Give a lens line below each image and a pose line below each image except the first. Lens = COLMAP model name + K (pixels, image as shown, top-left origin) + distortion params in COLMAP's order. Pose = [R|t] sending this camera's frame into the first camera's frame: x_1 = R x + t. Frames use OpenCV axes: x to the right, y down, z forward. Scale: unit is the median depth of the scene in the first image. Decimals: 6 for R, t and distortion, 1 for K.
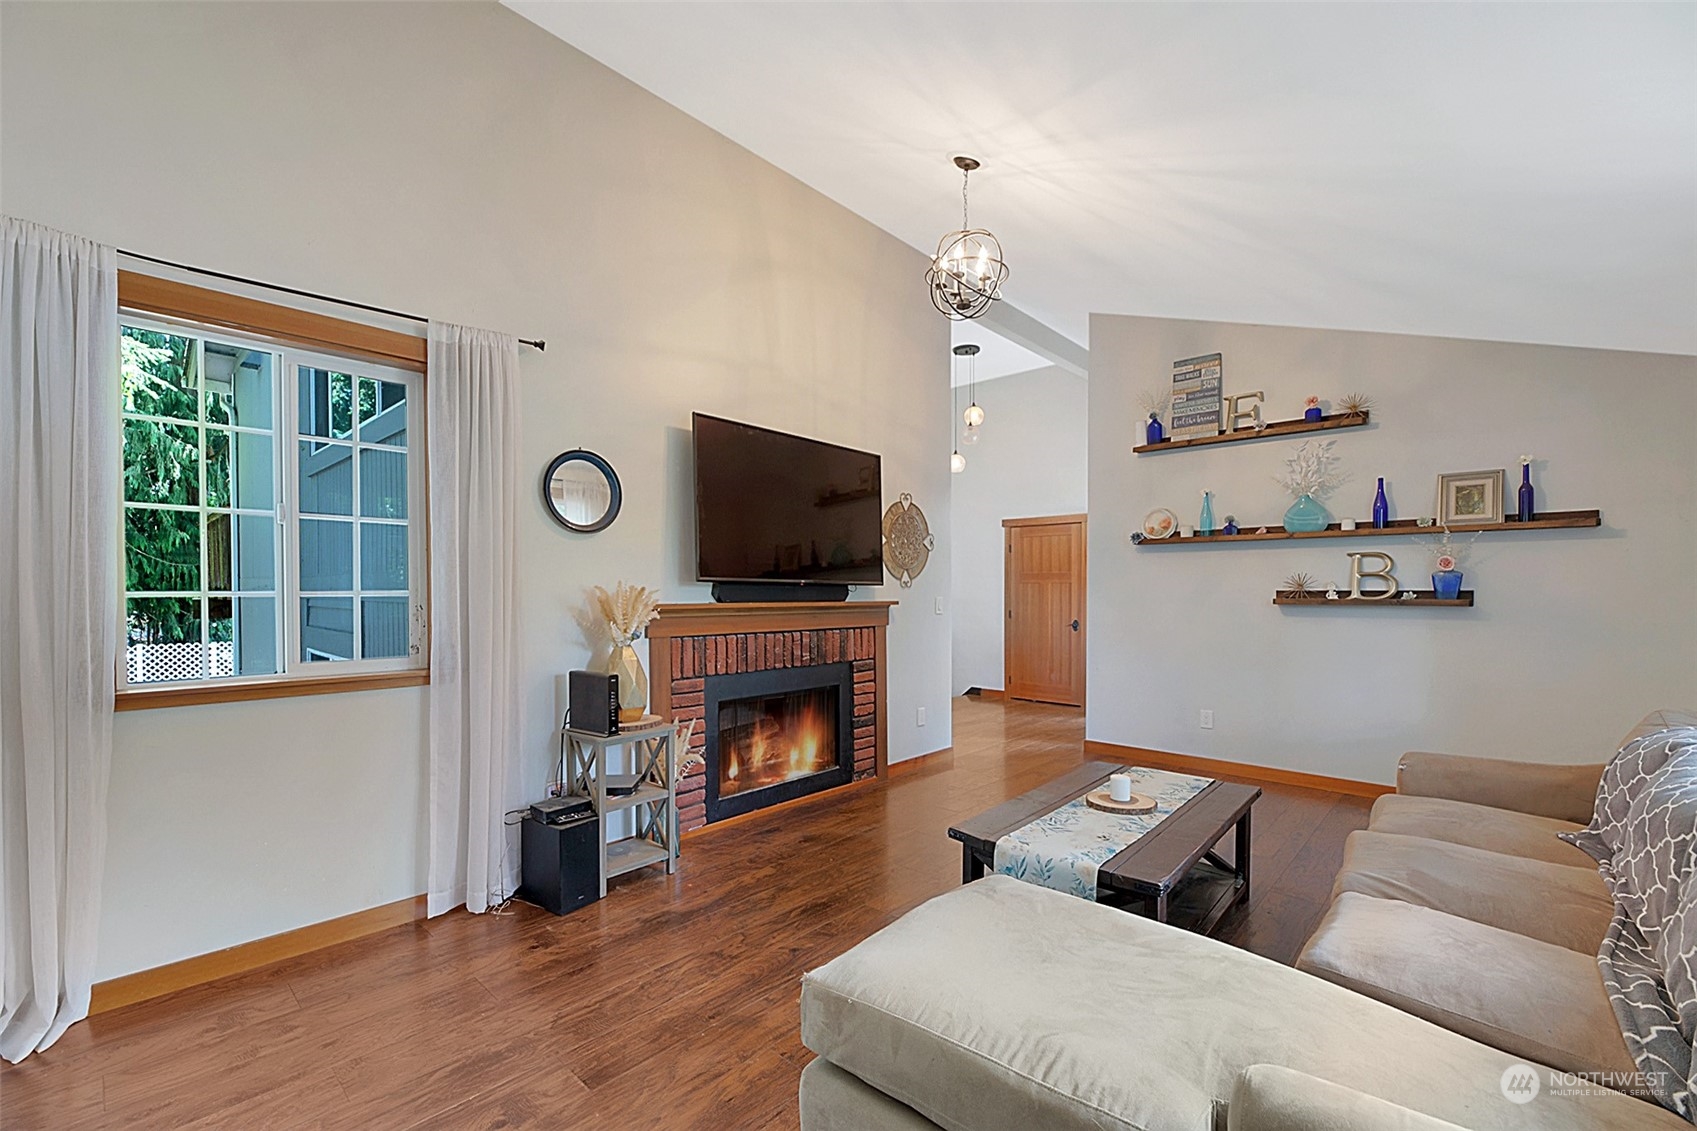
lens RADIAL K [[691.3, 0, 841.9], [0, 691.3, 570.8], [0, 0, 1]] dist [-0.002783, -0.000814]
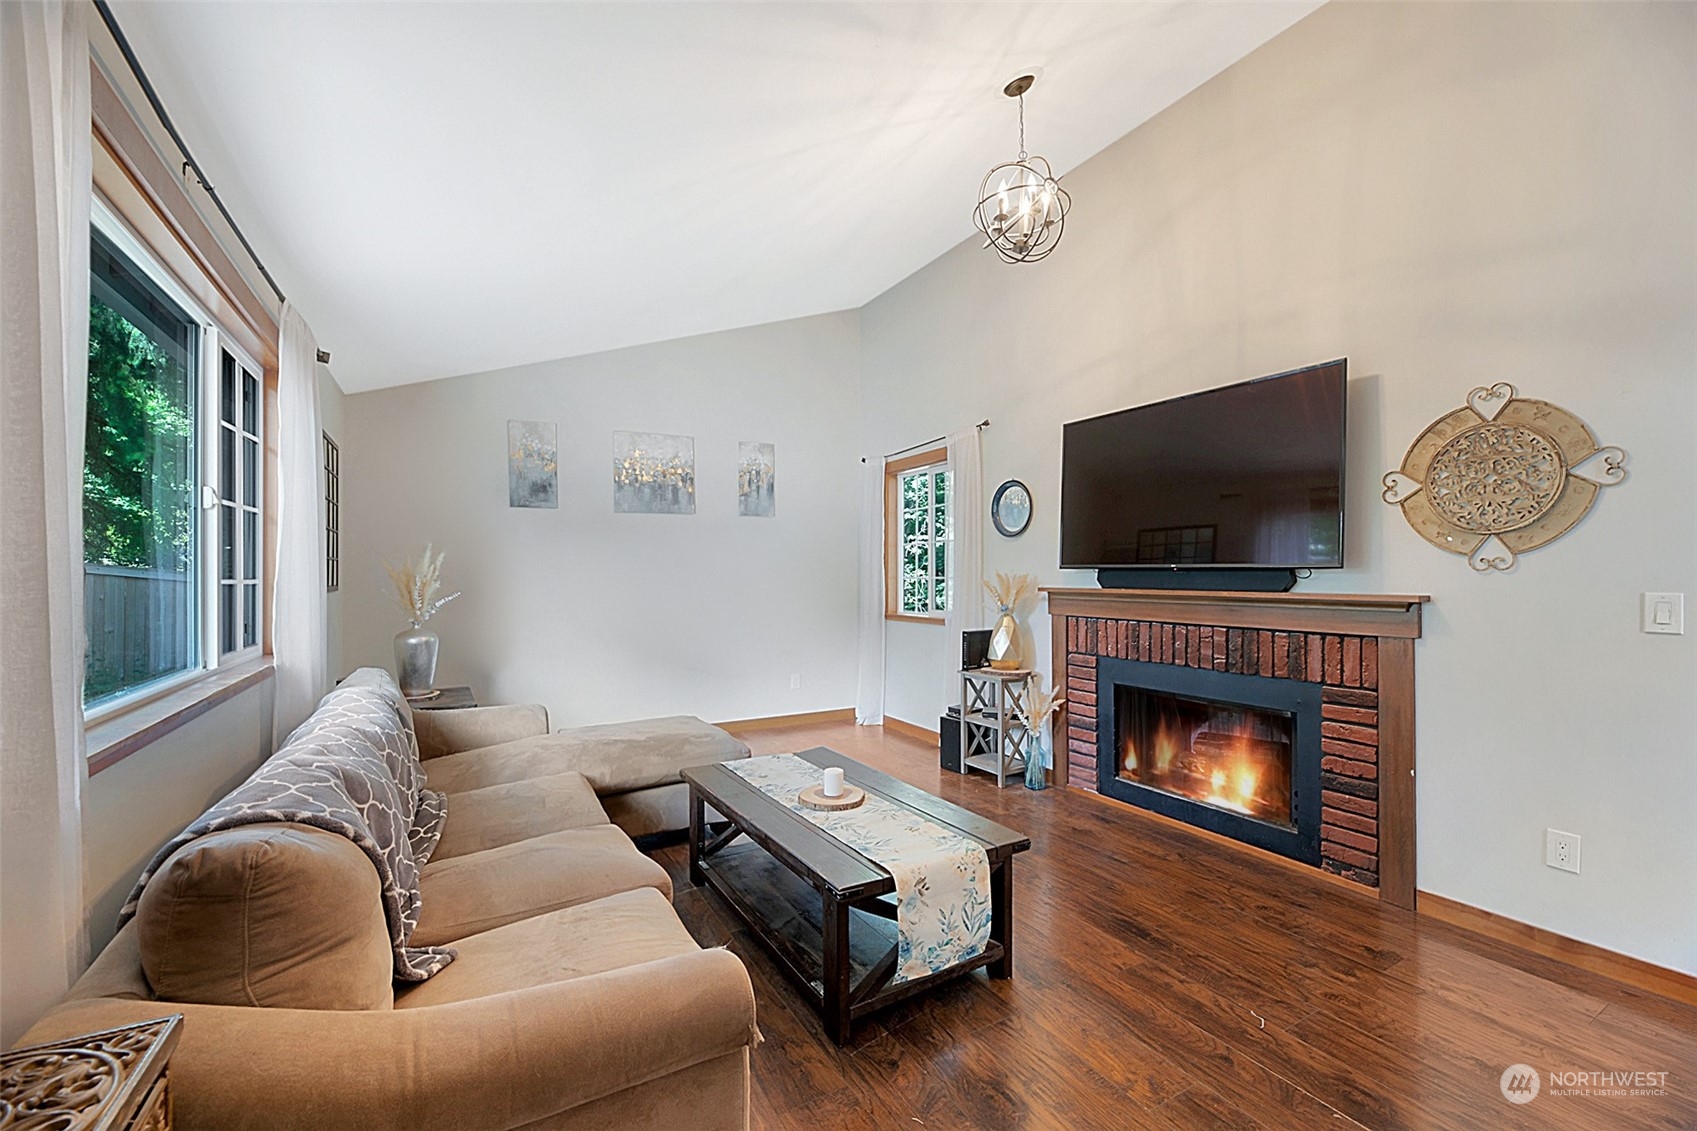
lens RADIAL K [[691.3, 0, 841.9], [0, 691.3, 570.8], [0, 0, 1]] dist [-0.002783, -0.000814]
pose [[-0.282336, -0.013581, -0.959219, 0.864293], [0.017103, 0.999670, -0.019188, 0.030858], [0.959163, -0.021823, -0.282011, 0.838716]]
